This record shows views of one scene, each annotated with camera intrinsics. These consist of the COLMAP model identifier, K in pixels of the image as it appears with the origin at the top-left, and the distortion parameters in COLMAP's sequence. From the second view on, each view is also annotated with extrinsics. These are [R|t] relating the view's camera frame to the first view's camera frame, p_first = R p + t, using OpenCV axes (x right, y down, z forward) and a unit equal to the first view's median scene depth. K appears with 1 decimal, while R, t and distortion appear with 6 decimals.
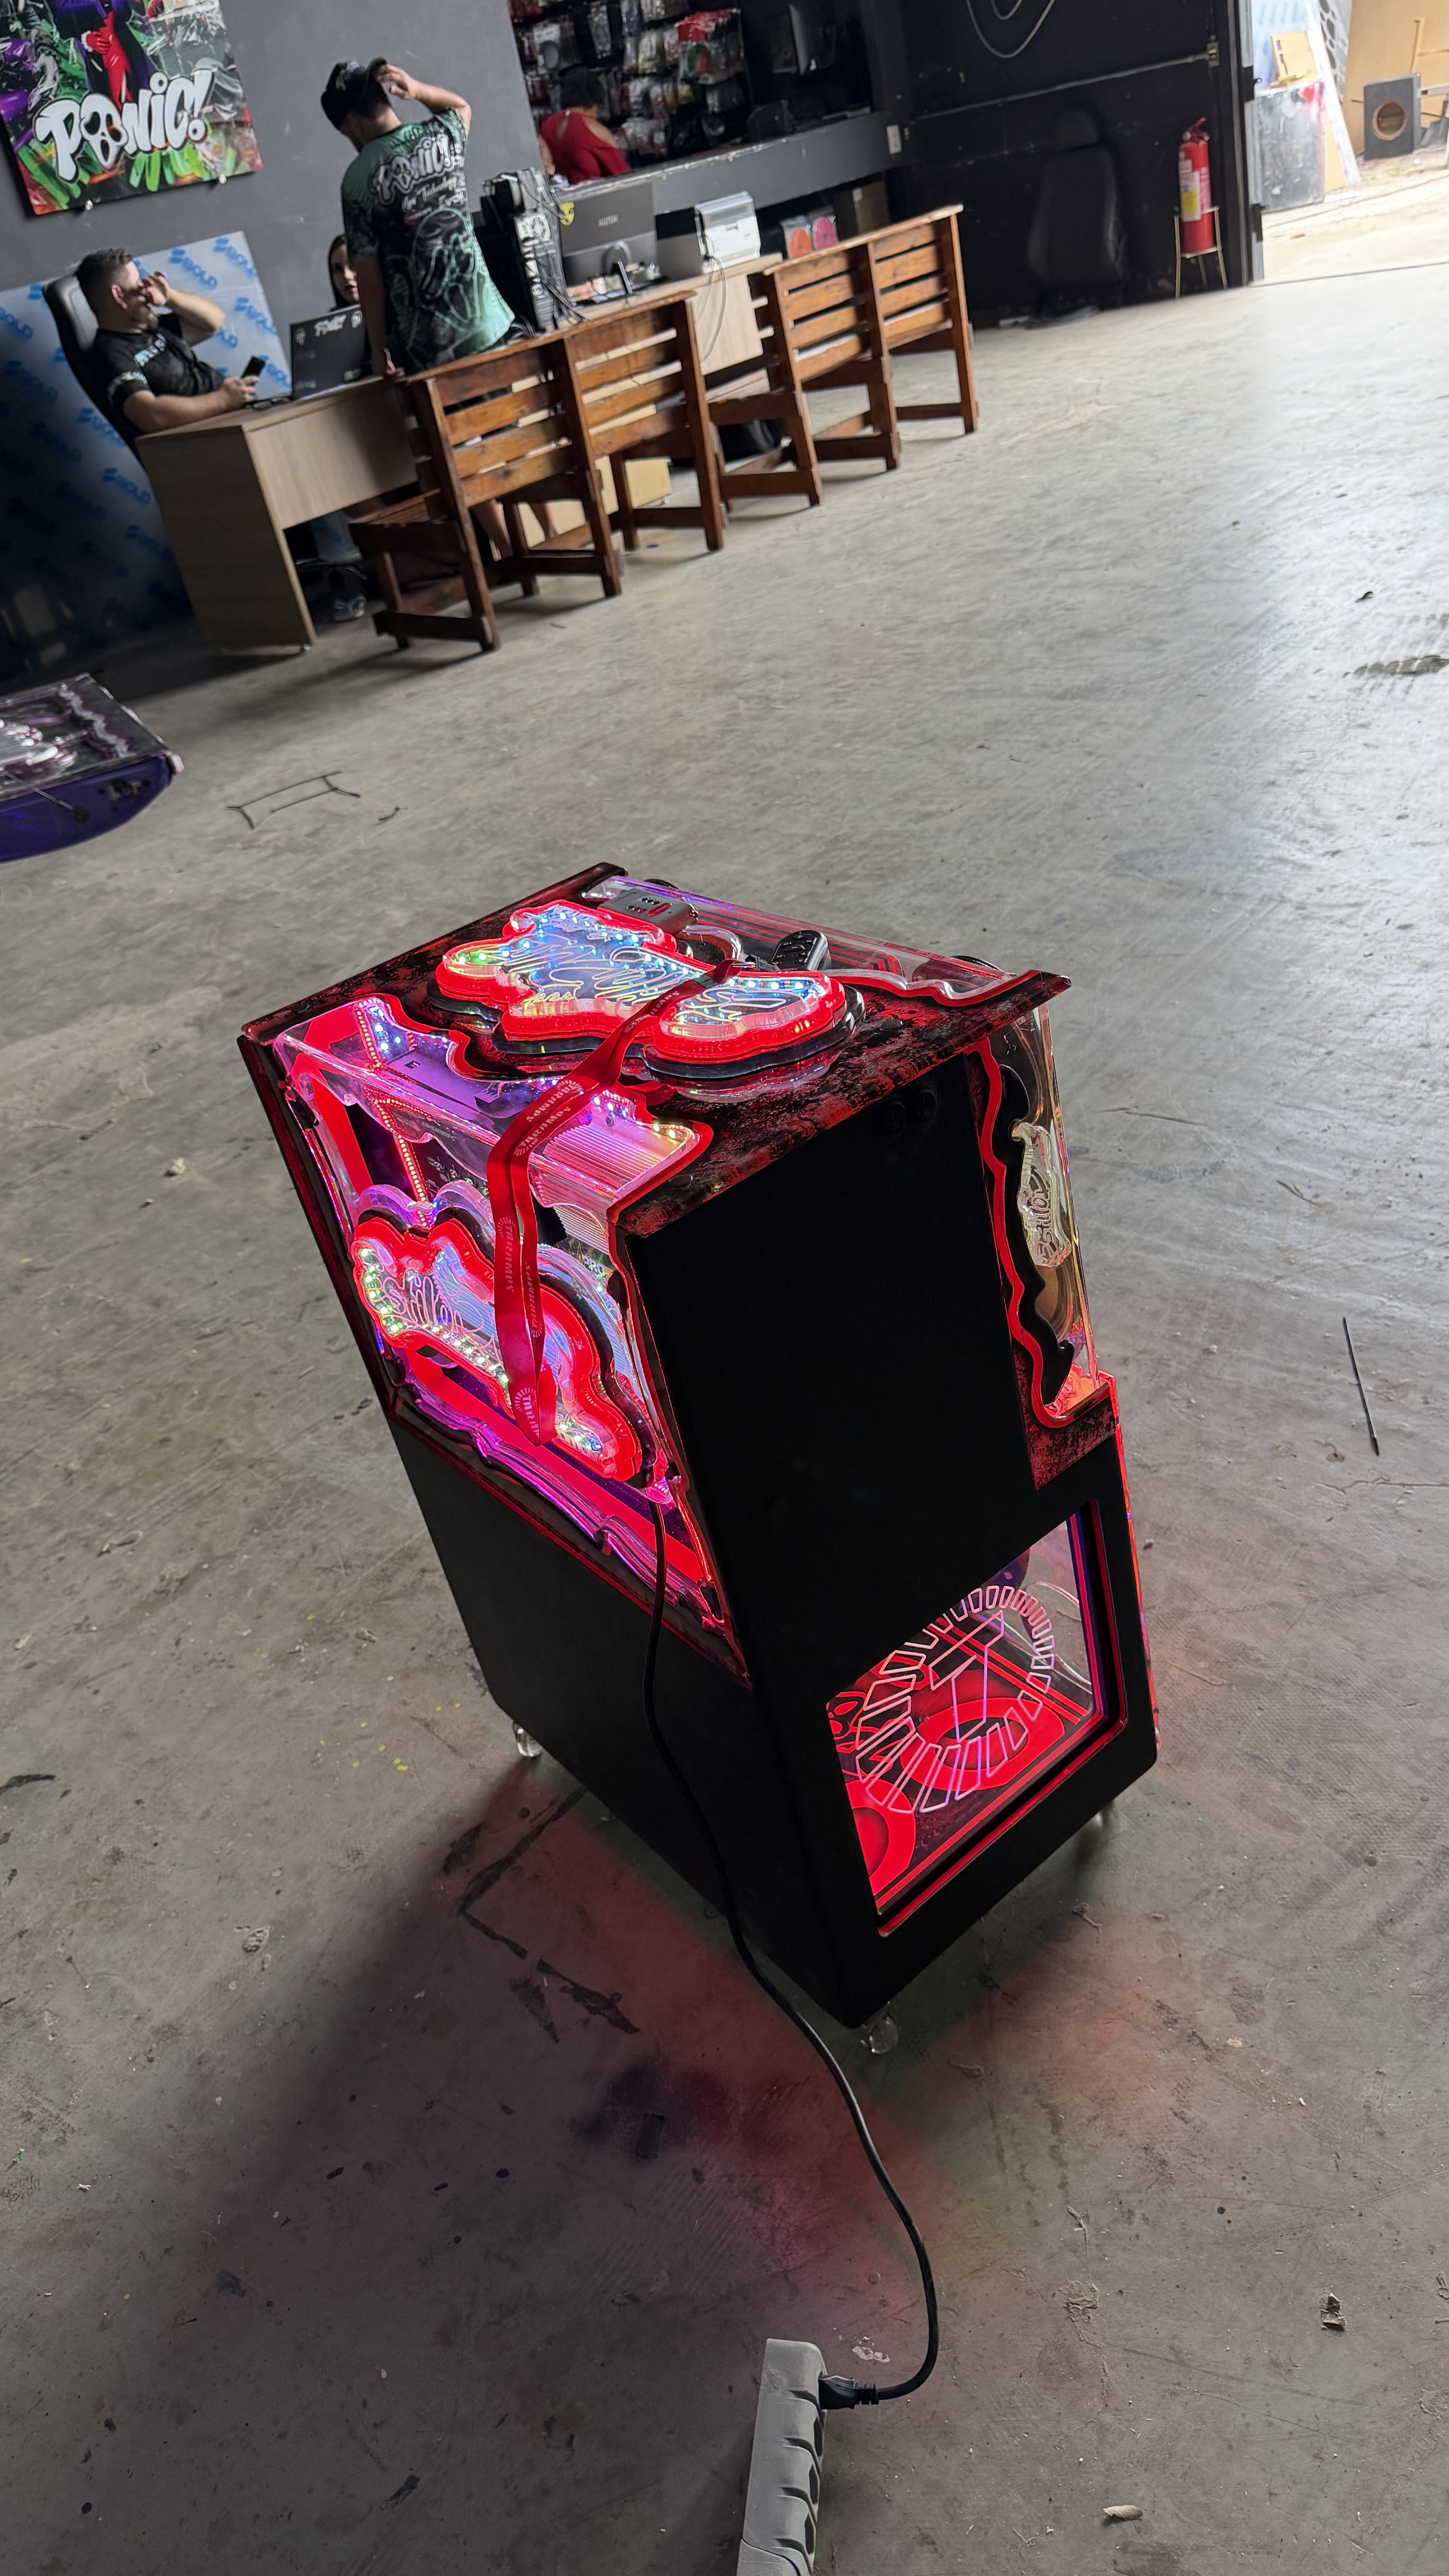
lens RADIAL K [[1851.2, 0, 718.8], [0, 1851.2, 1275.9], [0, 0, 1]] dist [0.024354, -0.049215]
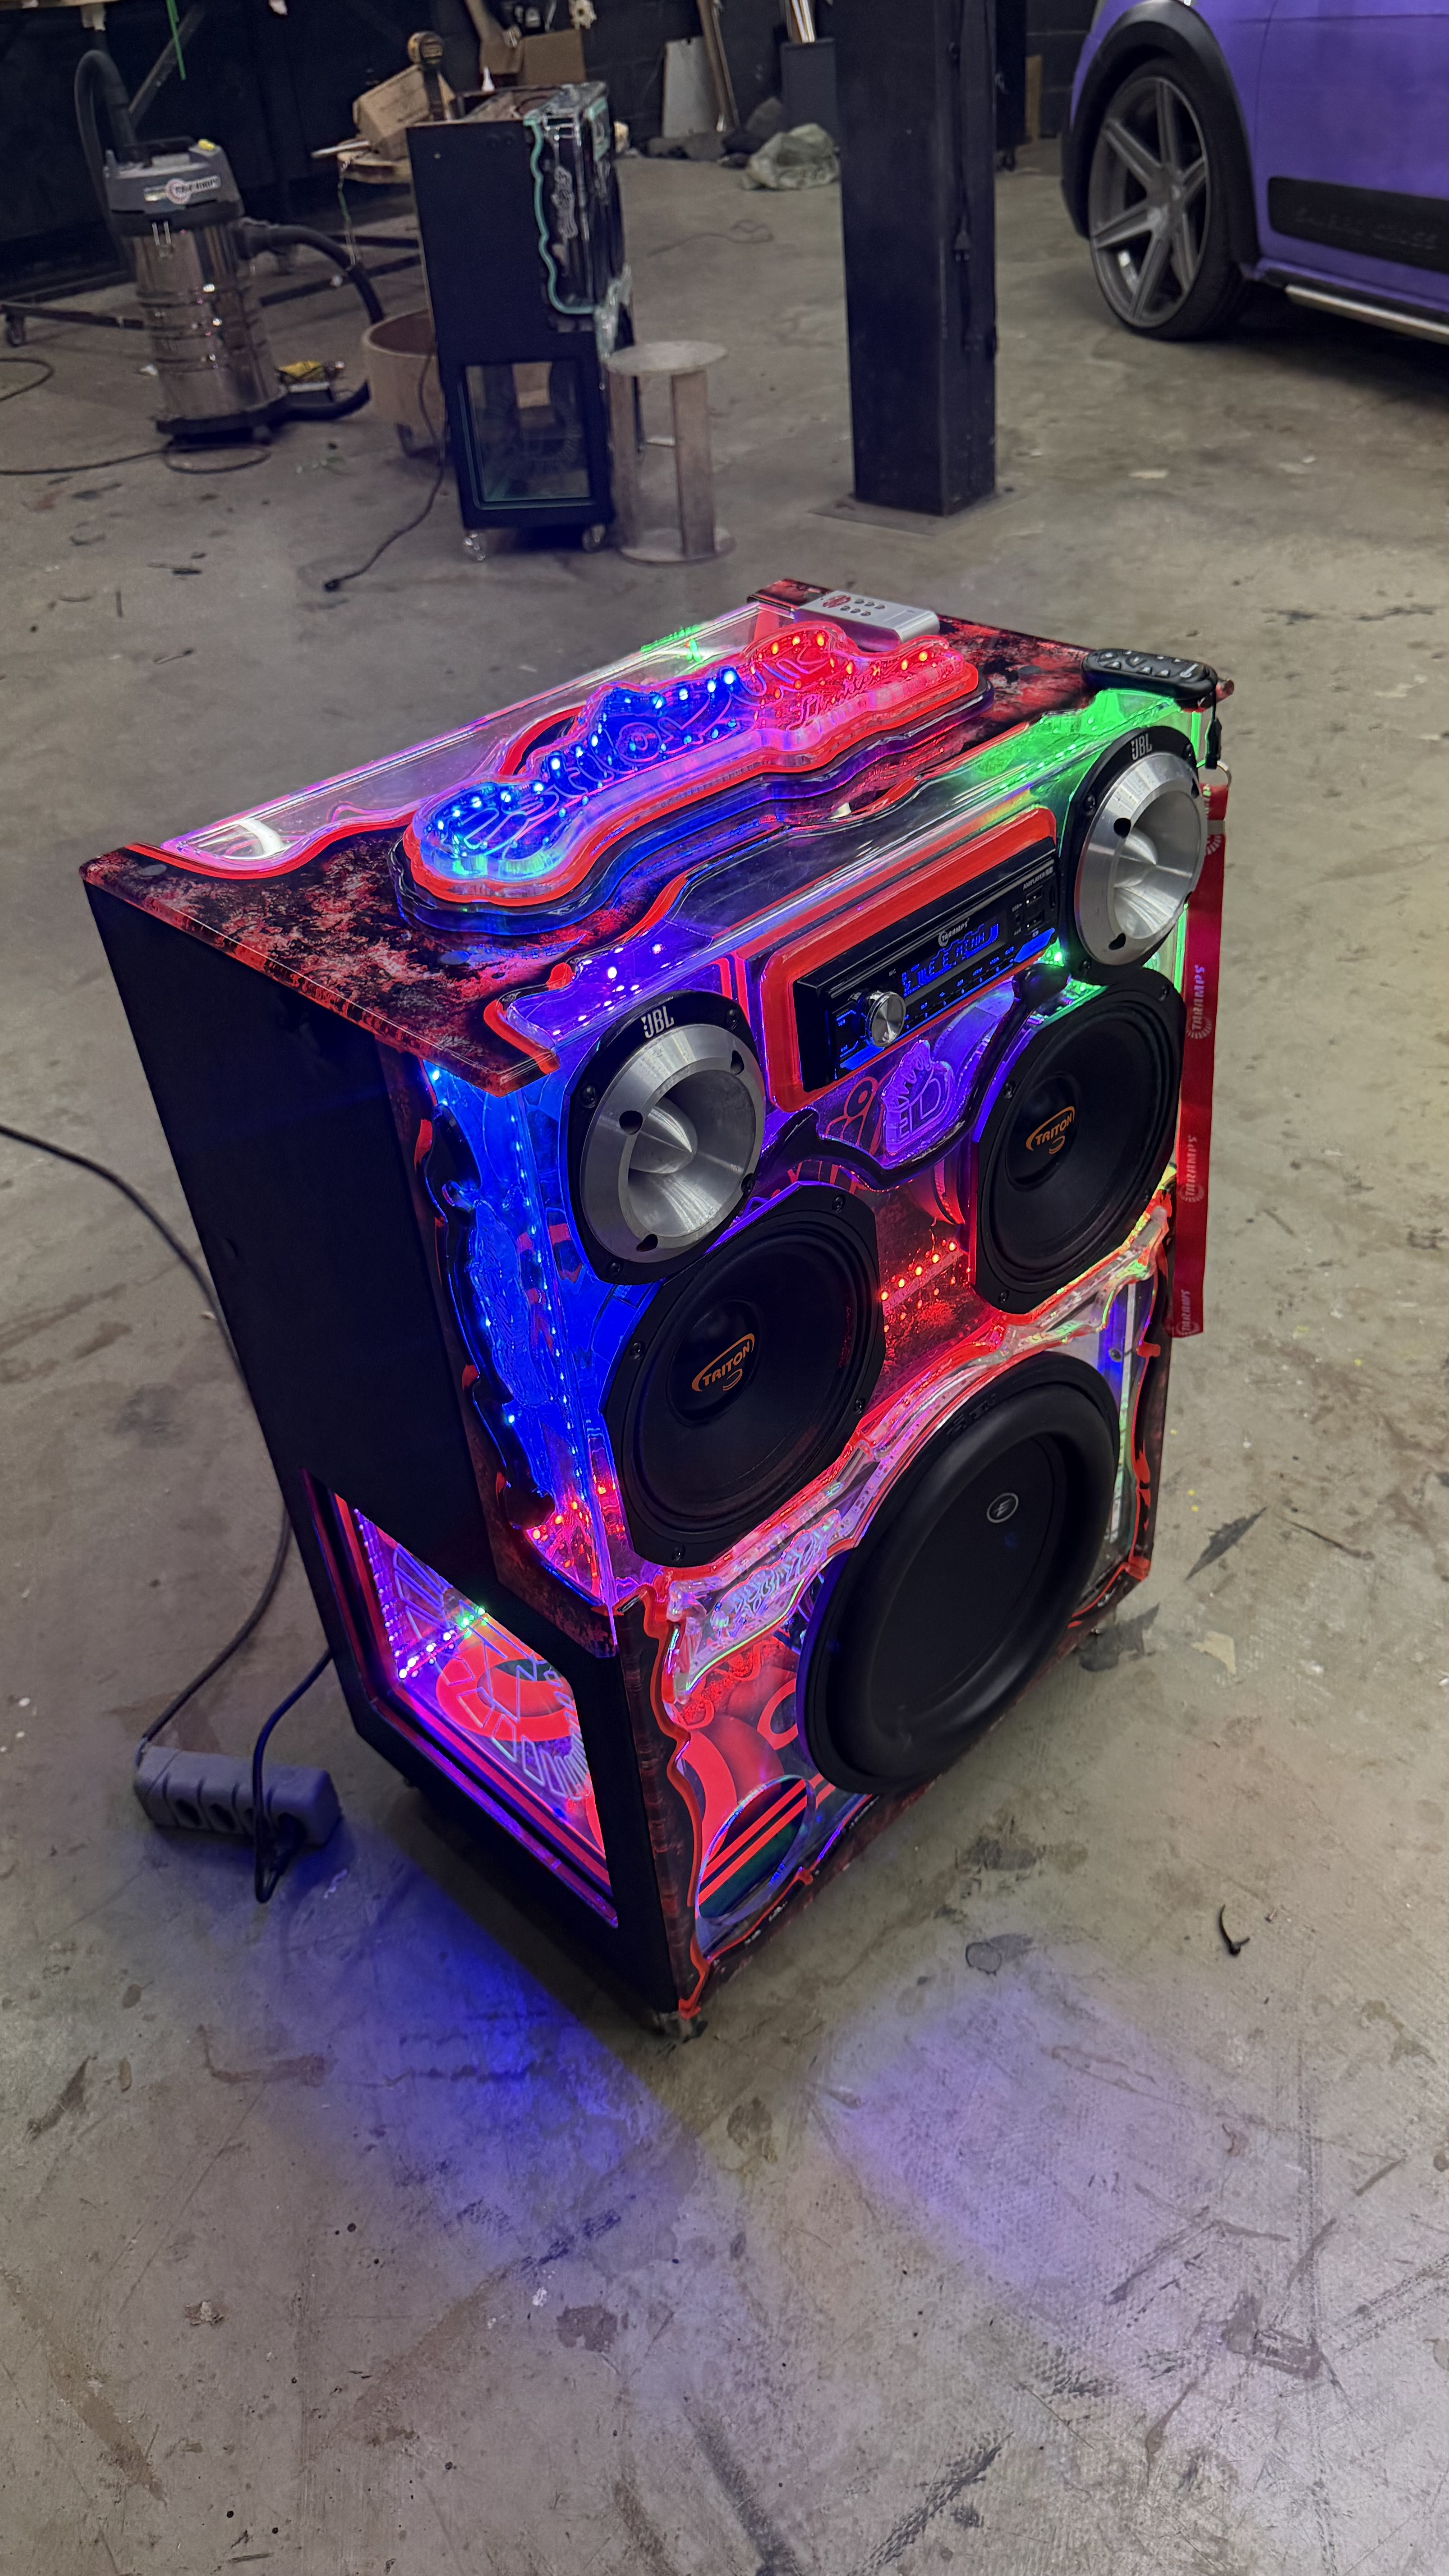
lens RADIAL K [[1851.2, 0, 714.3], [0, 1851.2, 1289.7], [0, 0, 1]] dist [0.024354, -0.049215]
pose [[-0.046528, 0.773076, -0.632604, 0.408544], [-0.449659, 0.549290, 0.704335, -0.401634], [0.891988, 0.317228, 0.322063, 0.606669]]
